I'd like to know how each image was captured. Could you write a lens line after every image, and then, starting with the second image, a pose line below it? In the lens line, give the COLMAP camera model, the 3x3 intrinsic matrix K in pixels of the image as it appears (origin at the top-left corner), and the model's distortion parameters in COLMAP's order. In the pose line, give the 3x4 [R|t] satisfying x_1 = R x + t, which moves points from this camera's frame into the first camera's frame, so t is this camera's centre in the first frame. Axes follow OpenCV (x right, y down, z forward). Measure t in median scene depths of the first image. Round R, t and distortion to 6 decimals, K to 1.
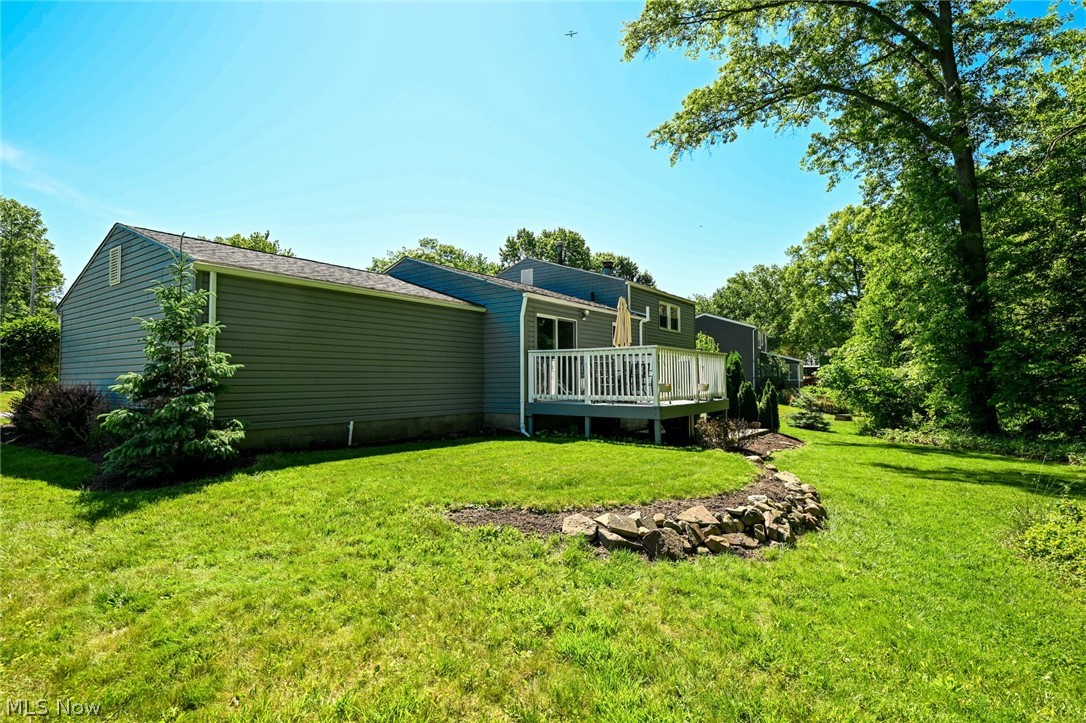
lens RADIAL K [[530.0, 0, 543.0], [0, 530.0, 361.5], [0, 0, 1]] dist [-0.000701, -0.000078]
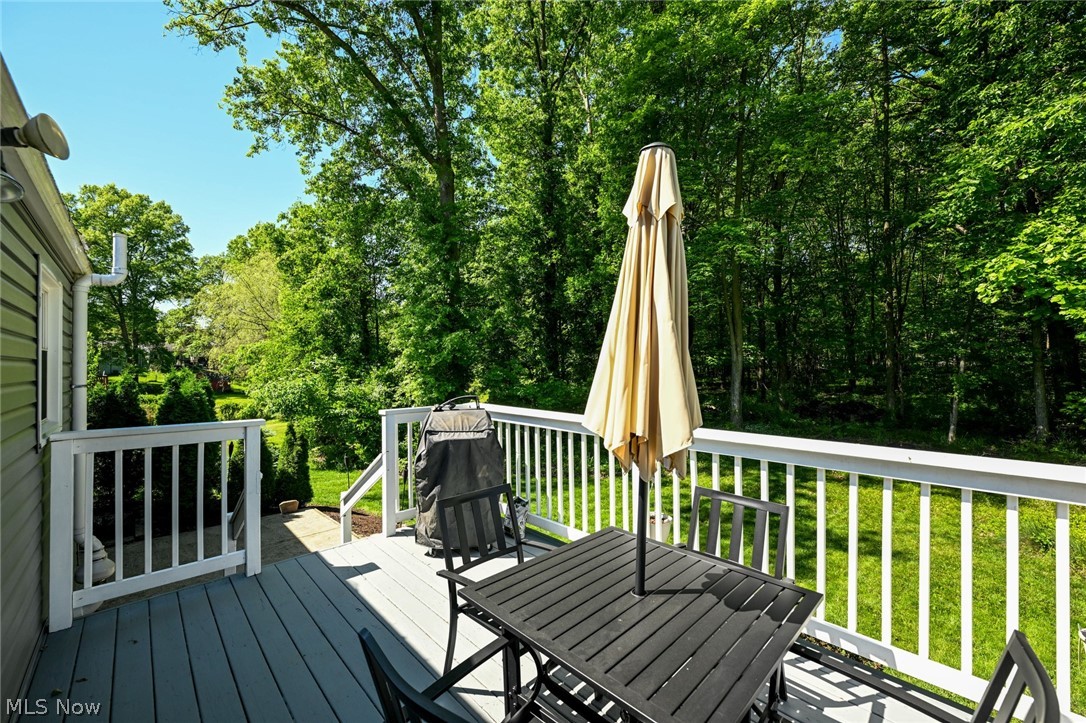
lens RADIAL K [[422.2, 0, 537.5], [0, 422.2, 360.6], [0, 0, 1]] dist [-0.003839, -0.000144]
pose [[0.175719, 0.012829, 0.984357, 0.002502], [-0.029001, 0.999549, -0.007850, -0.008324], [-0.984013, -0.027168, 0.176012, 0.145349]]
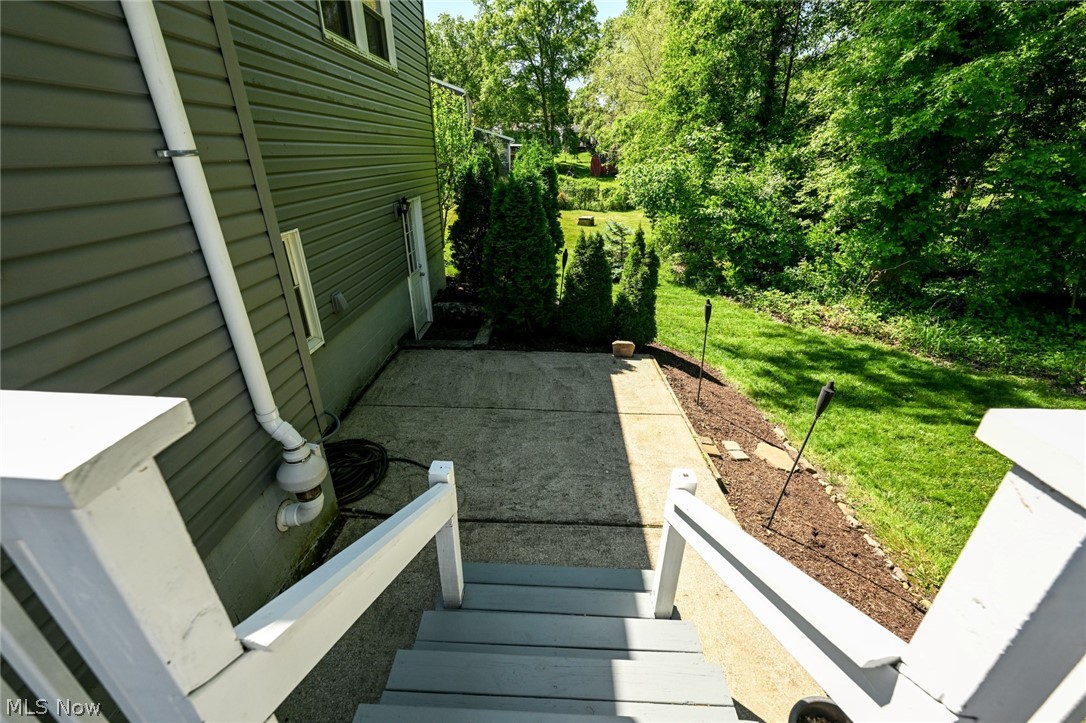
lens RADIAL K [[430.8, 0, 540.9], [0, 430.8, 361.4], [0, 0, 1]] dist [-0.001491, -0.000015]
pose [[0.828573, -0.244308, 0.503765, 0.038474], [-0.022297, 0.884661, 0.465702, -0.005800], [-0.559436, -0.397100, 0.727559, 0.170808]]
